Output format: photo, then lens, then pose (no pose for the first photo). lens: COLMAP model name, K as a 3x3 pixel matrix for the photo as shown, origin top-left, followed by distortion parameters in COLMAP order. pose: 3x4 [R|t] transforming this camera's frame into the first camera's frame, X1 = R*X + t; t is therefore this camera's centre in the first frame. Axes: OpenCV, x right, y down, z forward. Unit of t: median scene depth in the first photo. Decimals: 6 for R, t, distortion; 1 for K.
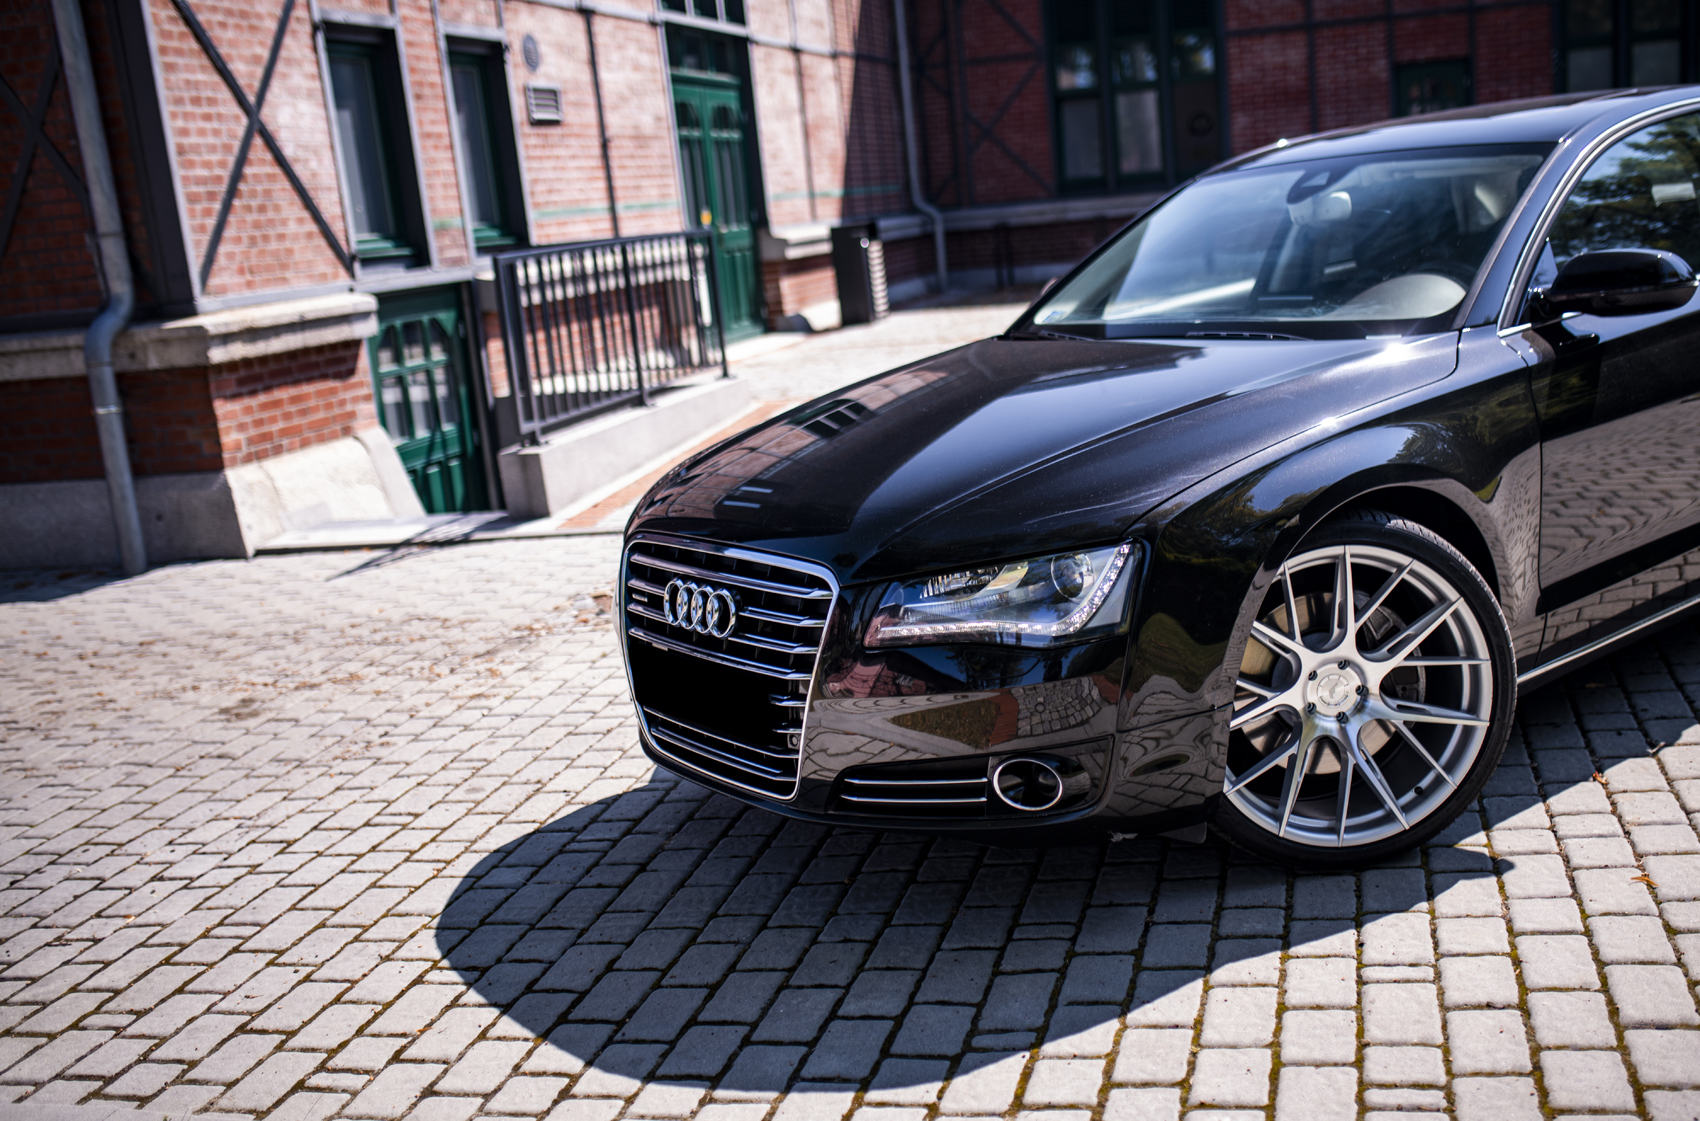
lens RADIAL K [[1715.0, 0, 869.6], [0, 1715.0, 583.9], [0, 0, 1]] dist [-0.063891, 0.102287]
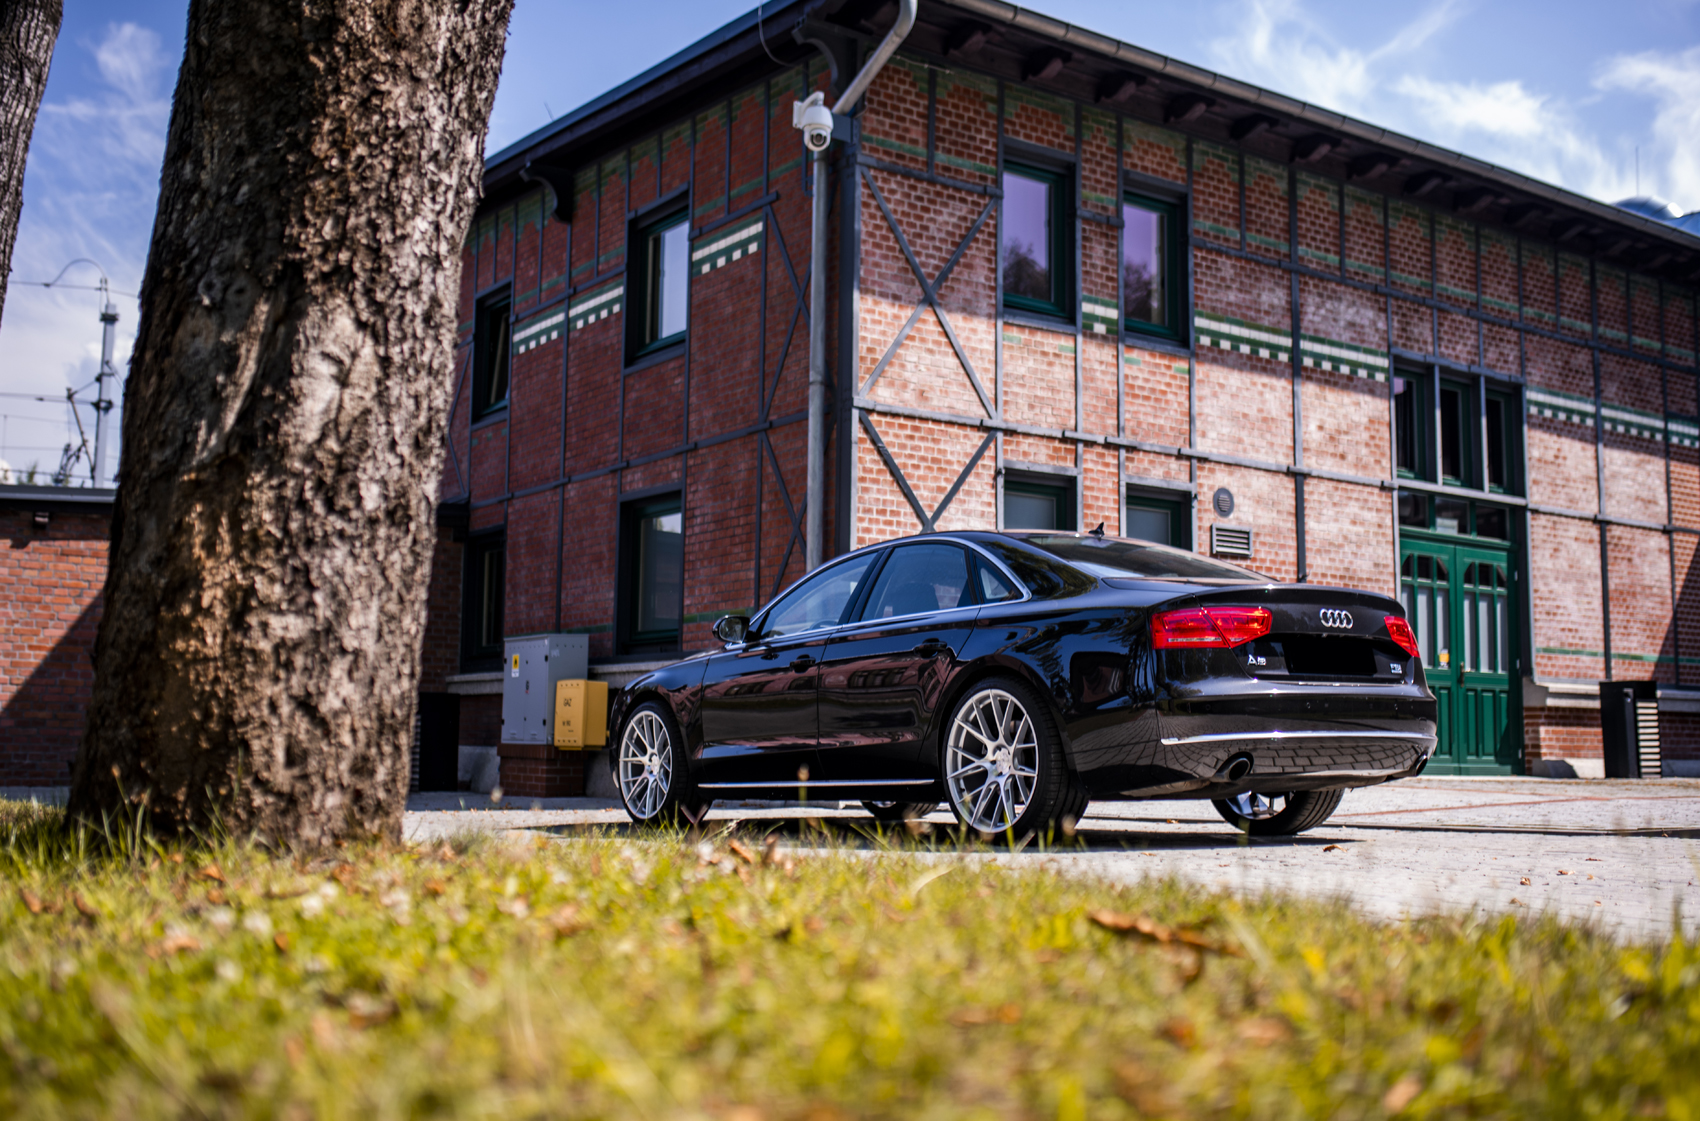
lens RADIAL K [[1767.4, 0, 850.0], [0, 1767.4, 560.5], [0, 0, 1]] dist [-0.060585, 0.149756]
pose [[0.767840, 0.034177, -0.639729, 0.570998], [-0.223567, 0.950093, -0.217581, 0.104052], [0.600366, 0.310089, 0.737160, -0.166442]]
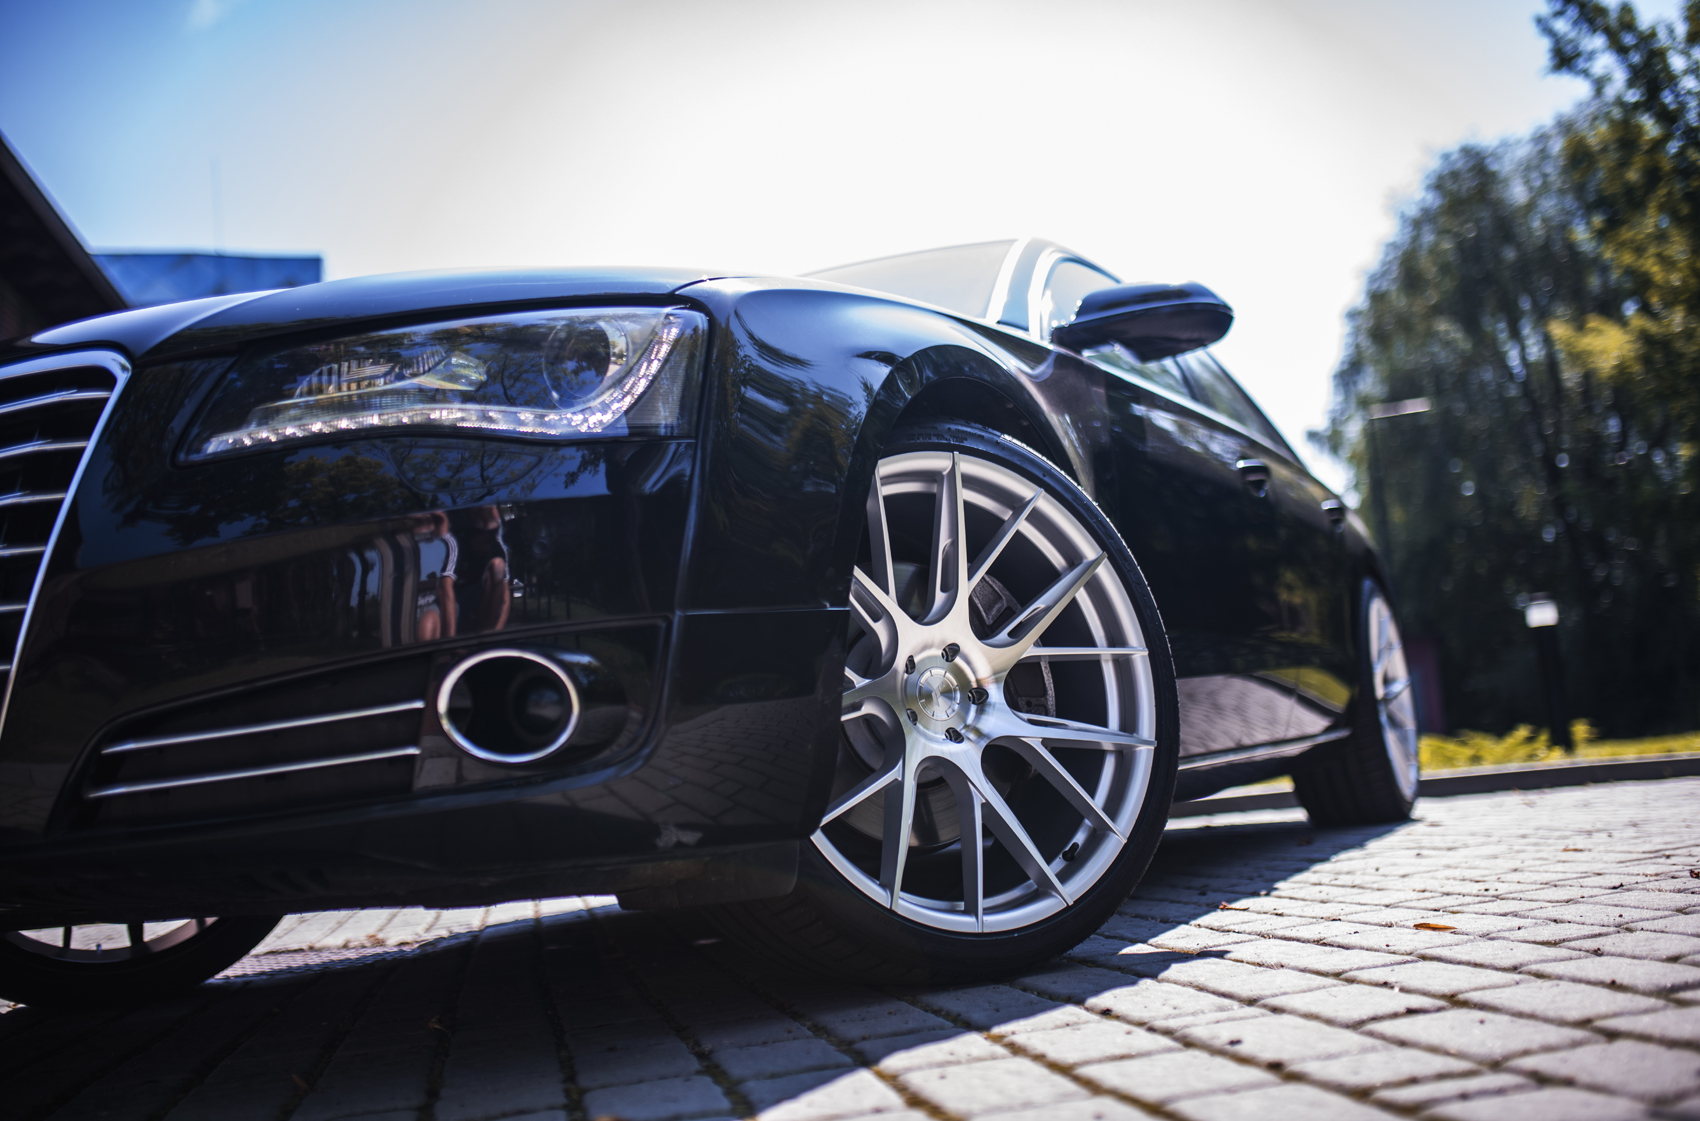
lens RADIAL K [[1520.8, 0, 850.0], [0, 1520.8, 560.5], [0, 0, 1]] dist [-0.057553, -0.000776]
pose [[0.896020, 0.093221, 0.434118, -0.004916], [0.091625, 0.917849, -0.386210, 0.087122], [-0.434457, 0.385828, 0.813870, 0.195333]]
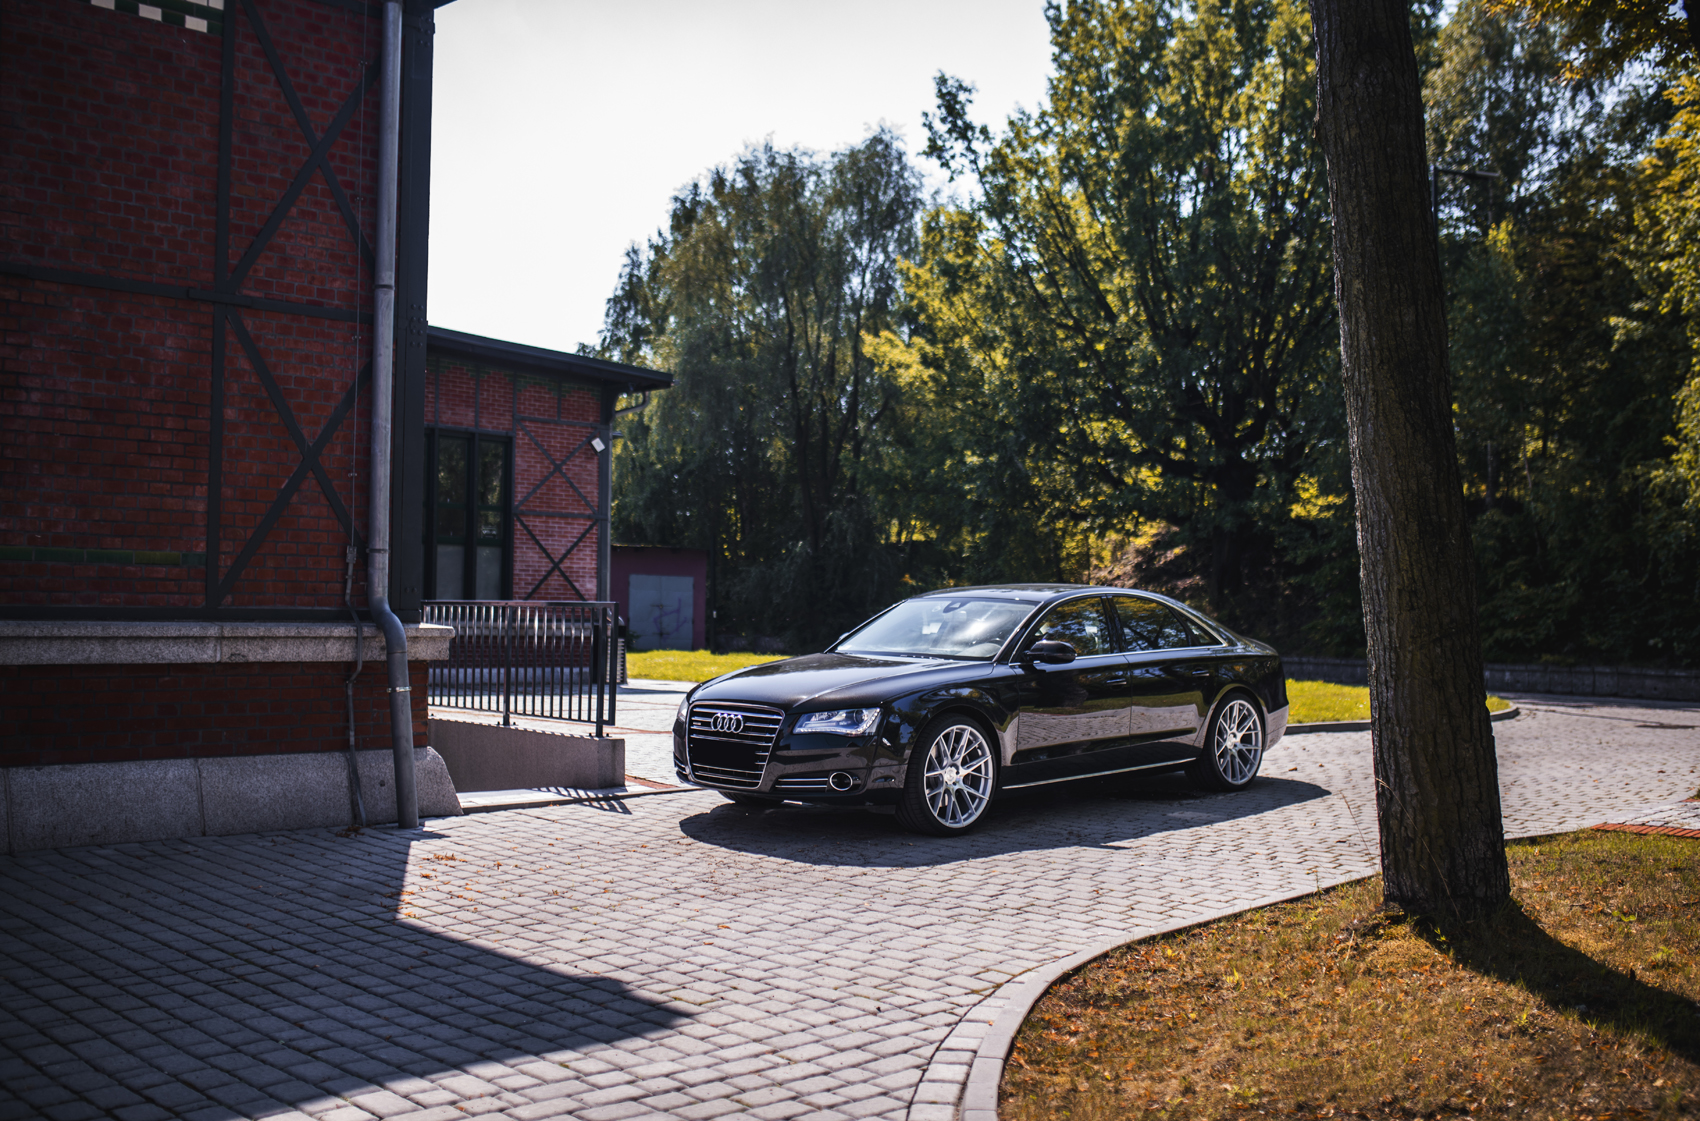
lens RADIAL K [[1715.0, 0, 869.6], [0, 1715.0, 583.9], [0, 0, 1]] dist [-0.063891, 0.102287]
pose [[0.482197, 0.118248, 0.868045, -1.263457], [0.134834, 0.969026, -0.206904, 0.115864], [-0.865624, 0.216811, 0.451318, 0.122668]]
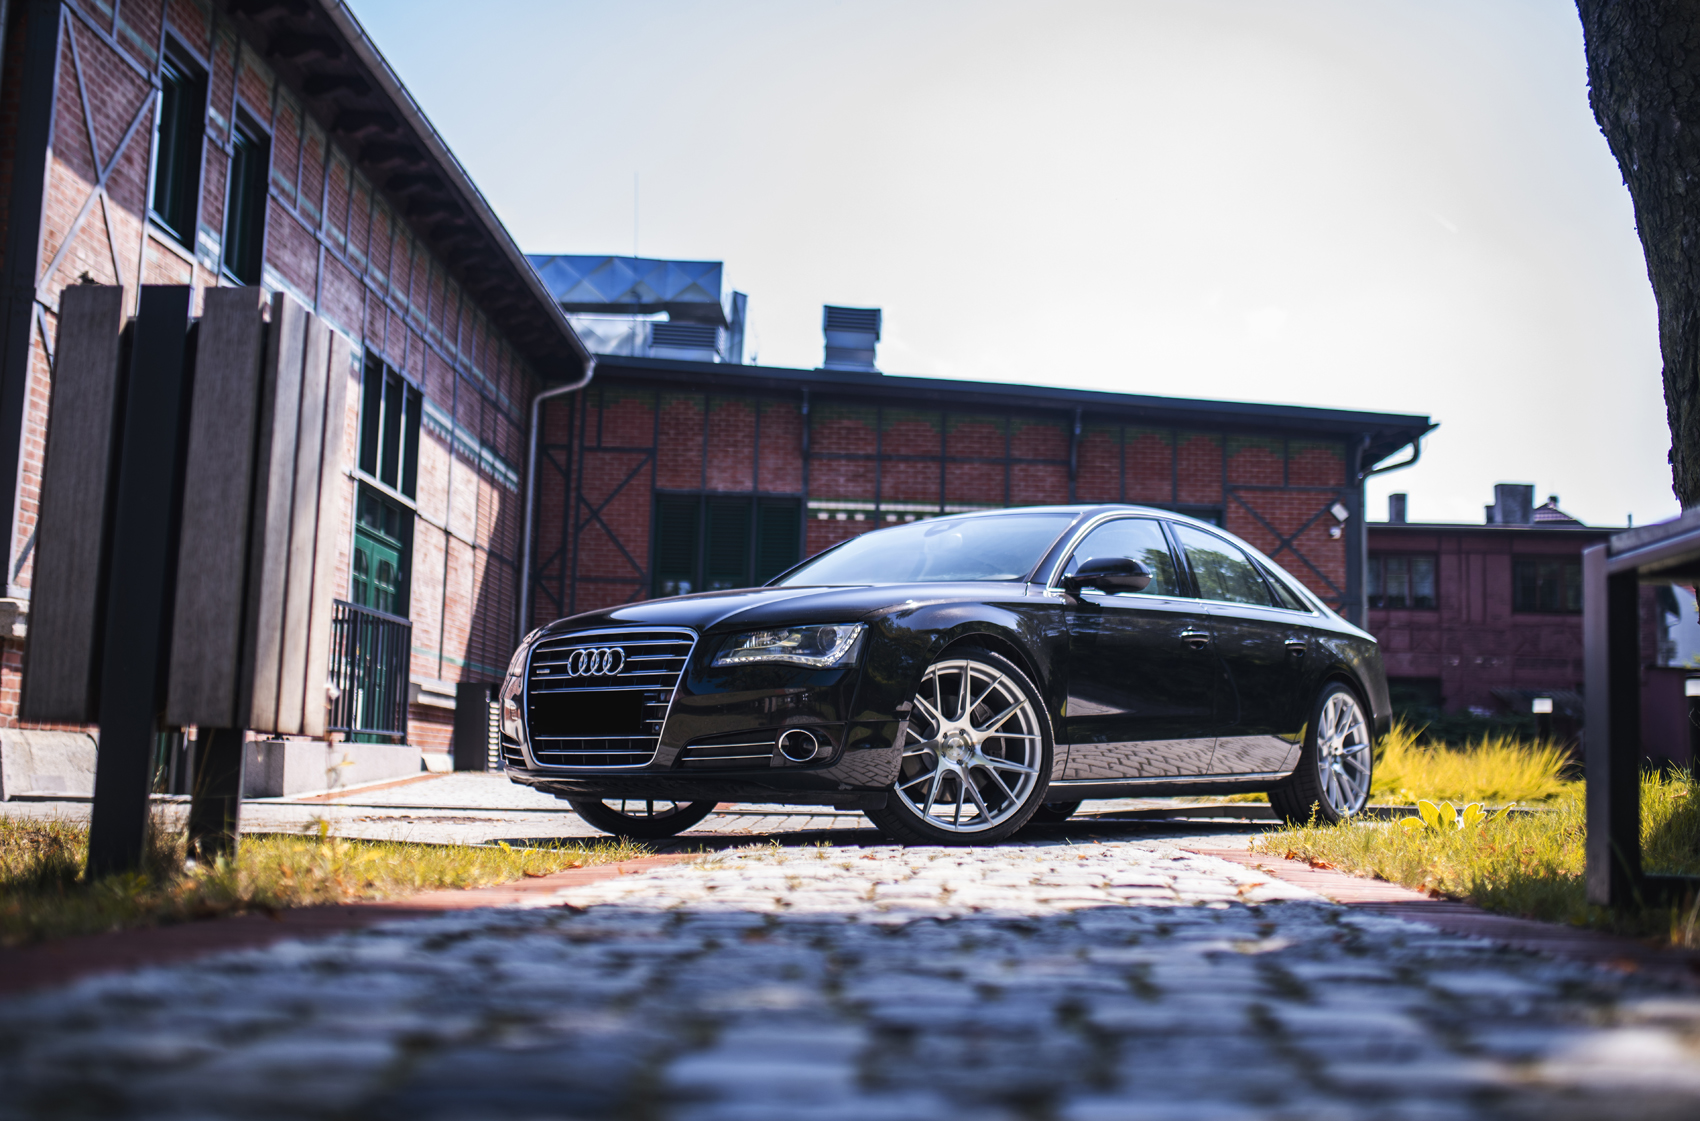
lens RADIAL K [[1767.4, 0, 850.0], [0, 1767.4, 560.5], [0, 0, 1]] dist [-0.060585, 0.149756]
pose [[0.960409, 0.151134, 0.234036, -0.107697], [-0.060681, 0.933375, -0.353735, 0.198439], [-0.271905, 0.325529, 0.905593, -0.255093]]
